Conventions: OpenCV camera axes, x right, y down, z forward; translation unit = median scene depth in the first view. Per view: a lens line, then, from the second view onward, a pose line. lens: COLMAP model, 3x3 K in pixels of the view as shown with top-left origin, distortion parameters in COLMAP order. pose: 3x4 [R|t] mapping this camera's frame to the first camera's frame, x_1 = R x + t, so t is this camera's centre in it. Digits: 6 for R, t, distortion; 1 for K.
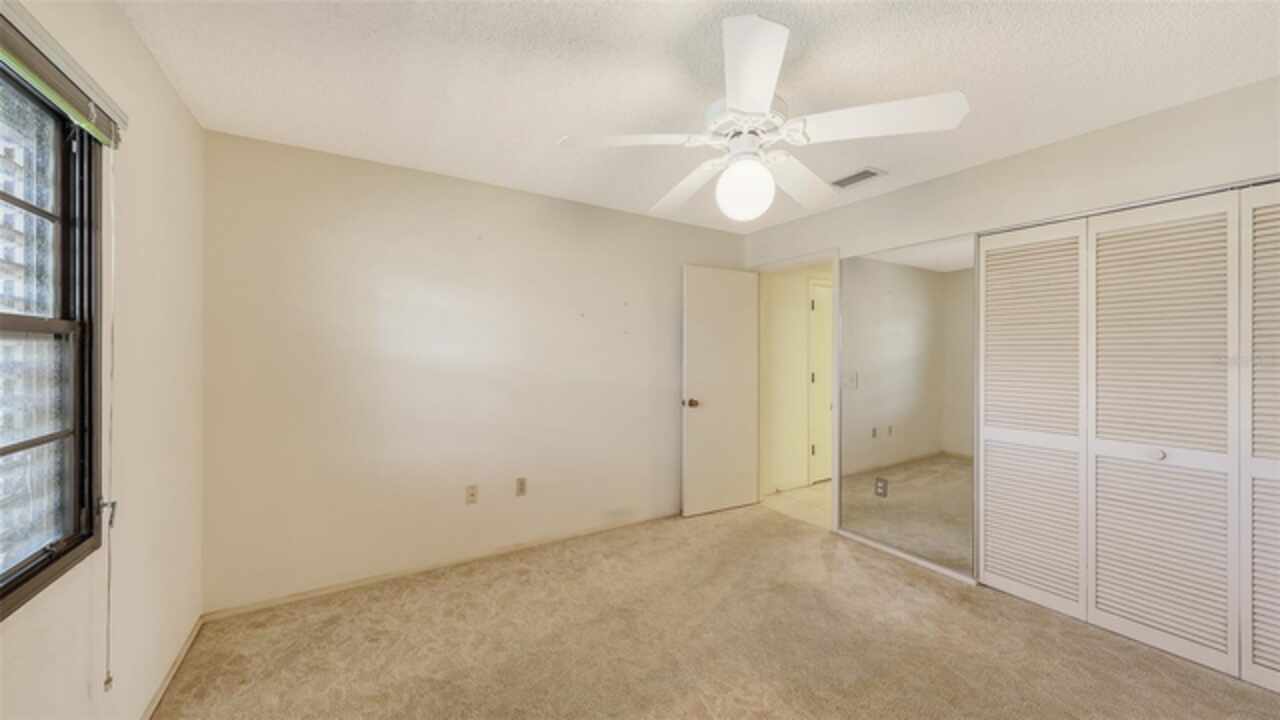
lens RADIAL K [[450.8, 0, 643.7], [0, 450.8, 352.1], [0, 0, 1]] dist [0.001142, 0.000458]
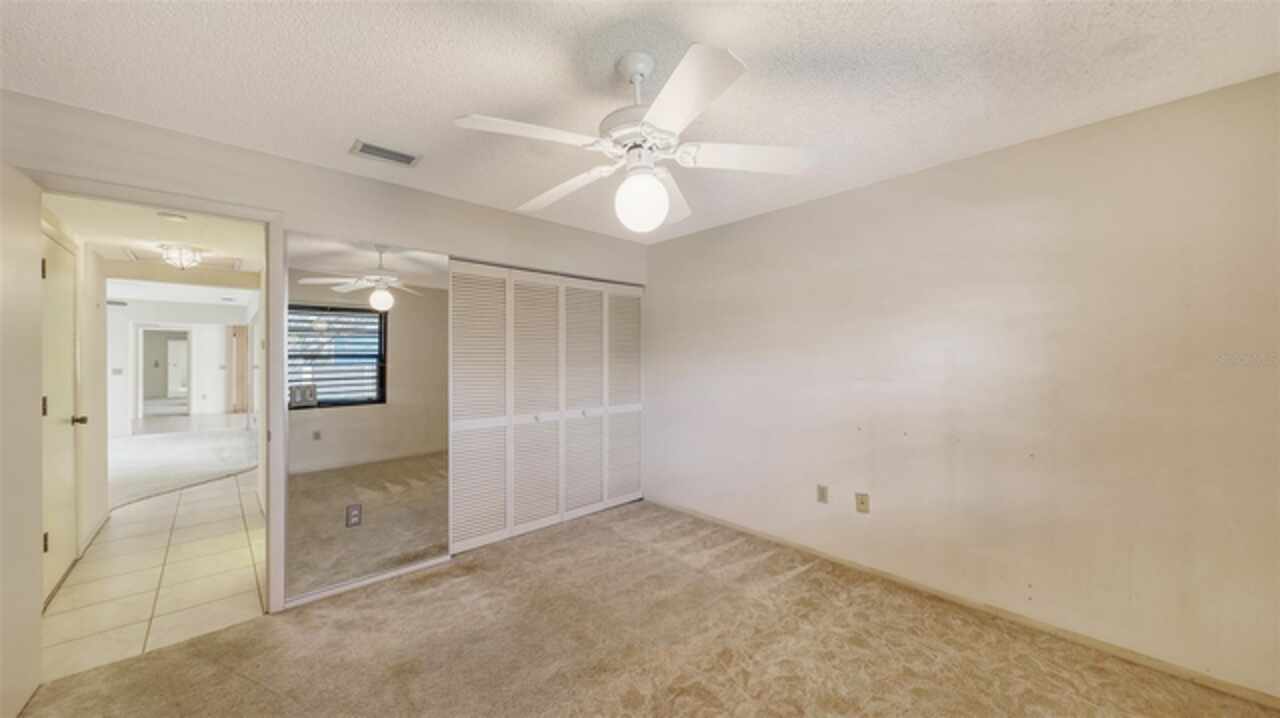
lens RADIAL K [[450.8, 0, 643.3], [0, 450.8, 361.6], [0, 0, 1]] dist [0.001142, 0.000458]
pose [[-0.195044, -0.009627, 0.980747, -0.480470], [-0.001076, 0.999953, 0.009602, -0.003303], [-0.980794, 0.000818, -0.195045, 0.717005]]
